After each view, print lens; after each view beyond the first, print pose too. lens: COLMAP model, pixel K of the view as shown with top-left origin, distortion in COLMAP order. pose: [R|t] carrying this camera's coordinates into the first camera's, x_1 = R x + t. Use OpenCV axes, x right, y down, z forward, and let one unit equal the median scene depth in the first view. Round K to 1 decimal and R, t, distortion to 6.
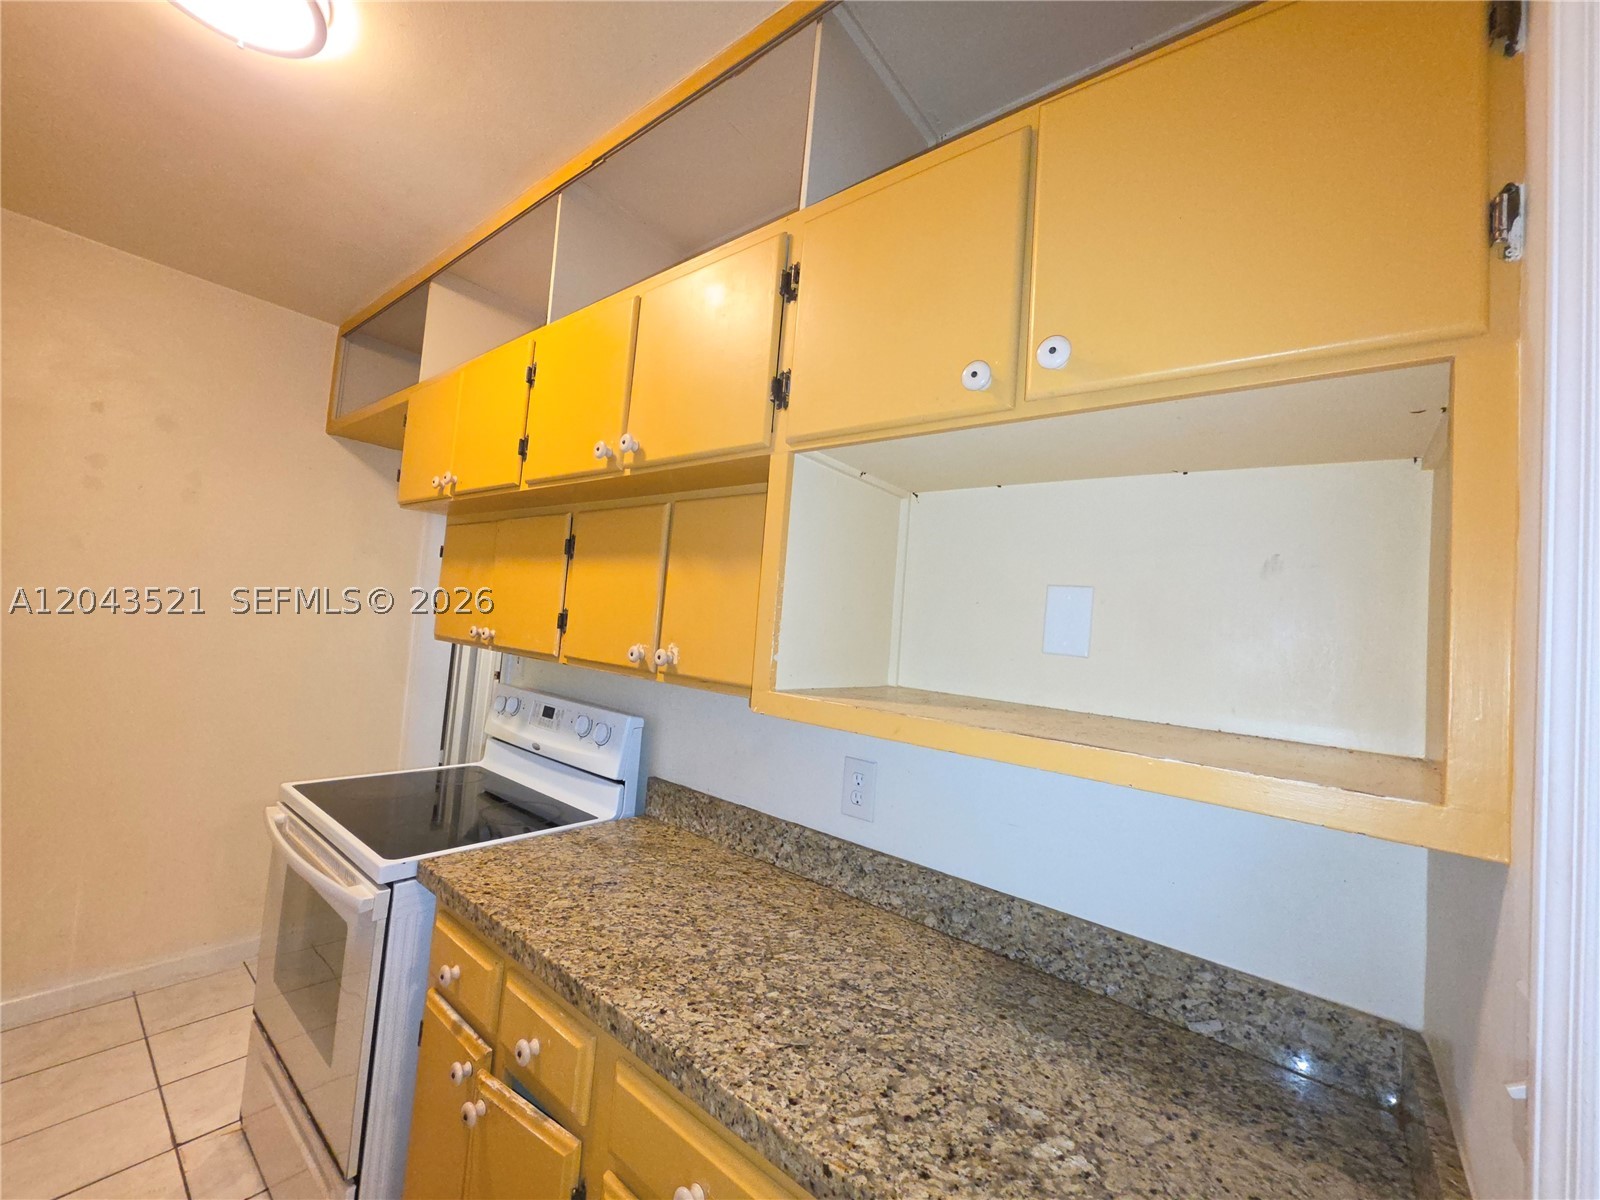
lens RADIAL K [[634.1, 0, 800.0], [0, 634.1, 600.0], [0, 0, 1]] dist [-0.006911, 0.000430]
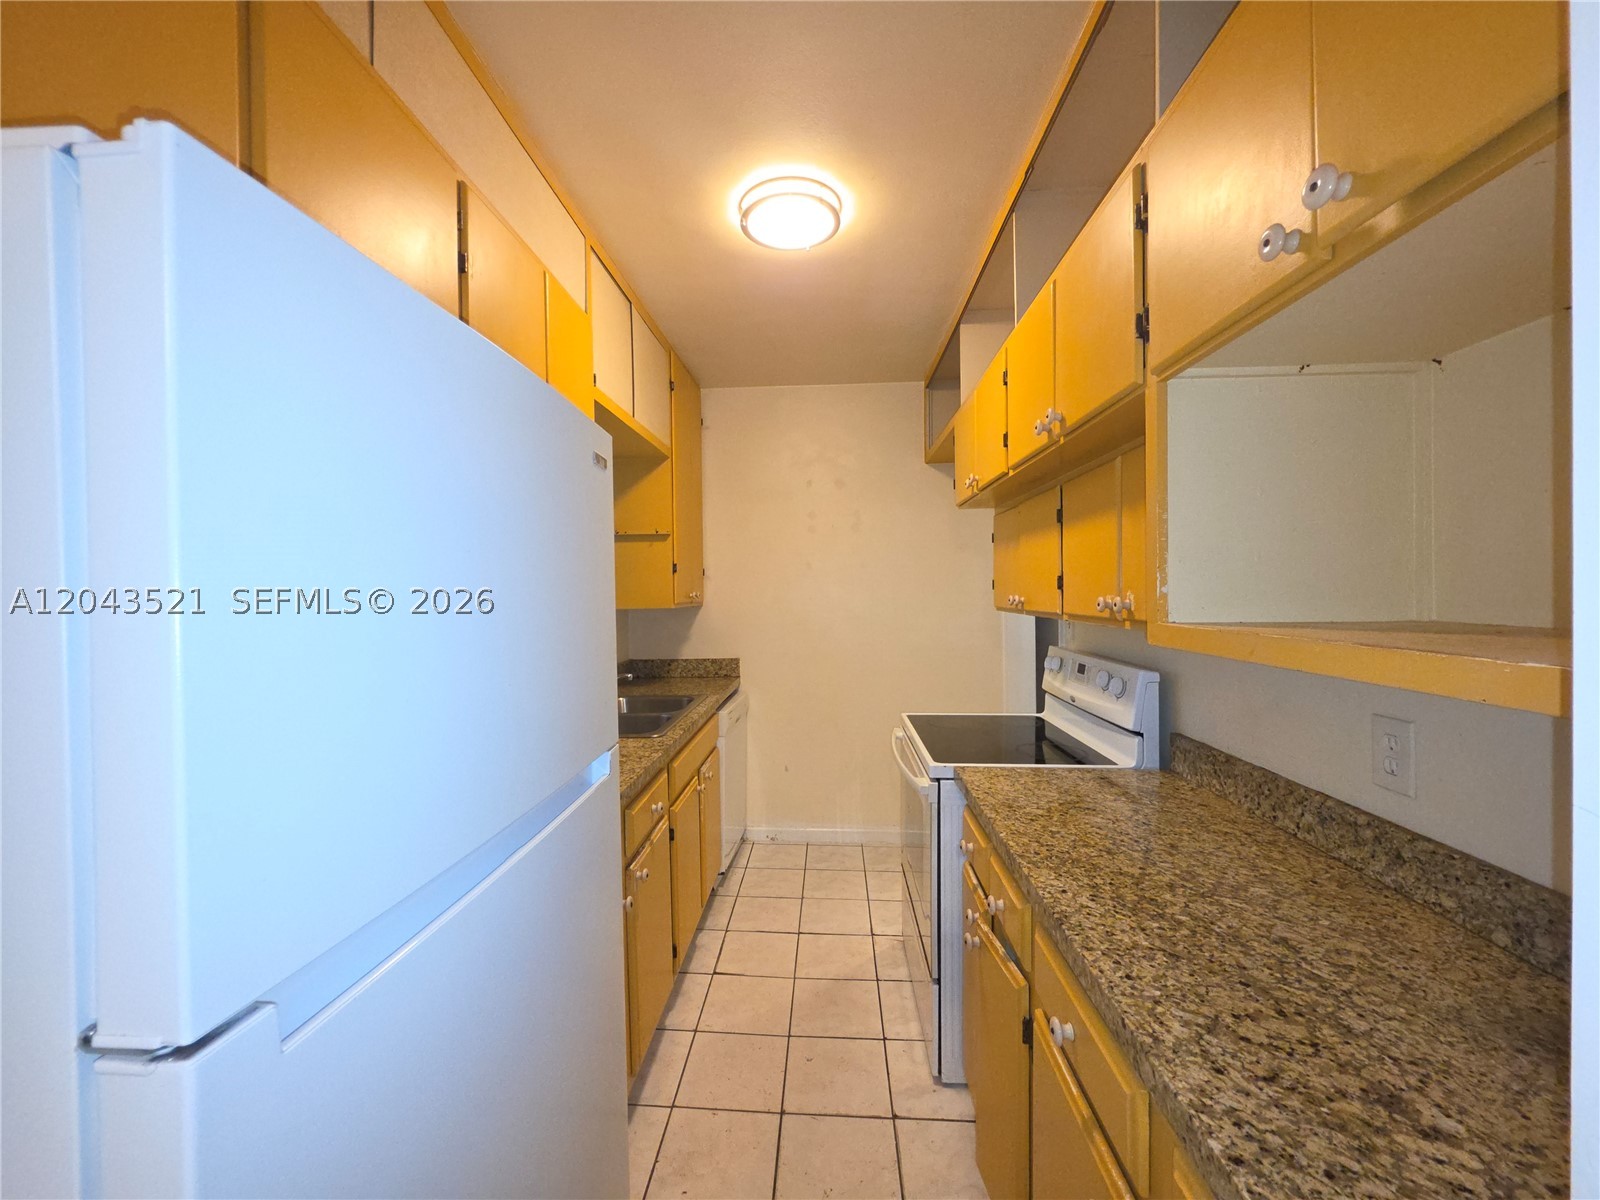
lens RADIAL K [[642.2, 0, 800.0], [0, 642.2, 600.0], [0, 0, 1]] dist [-0.015327, 0.000306]
pose [[0.578681, -0.076437, -0.811964, 0.340141], [0.098127, 0.994891, -0.023723, 0.056713], [0.809629, -0.065948, 0.583225, -0.044432]]
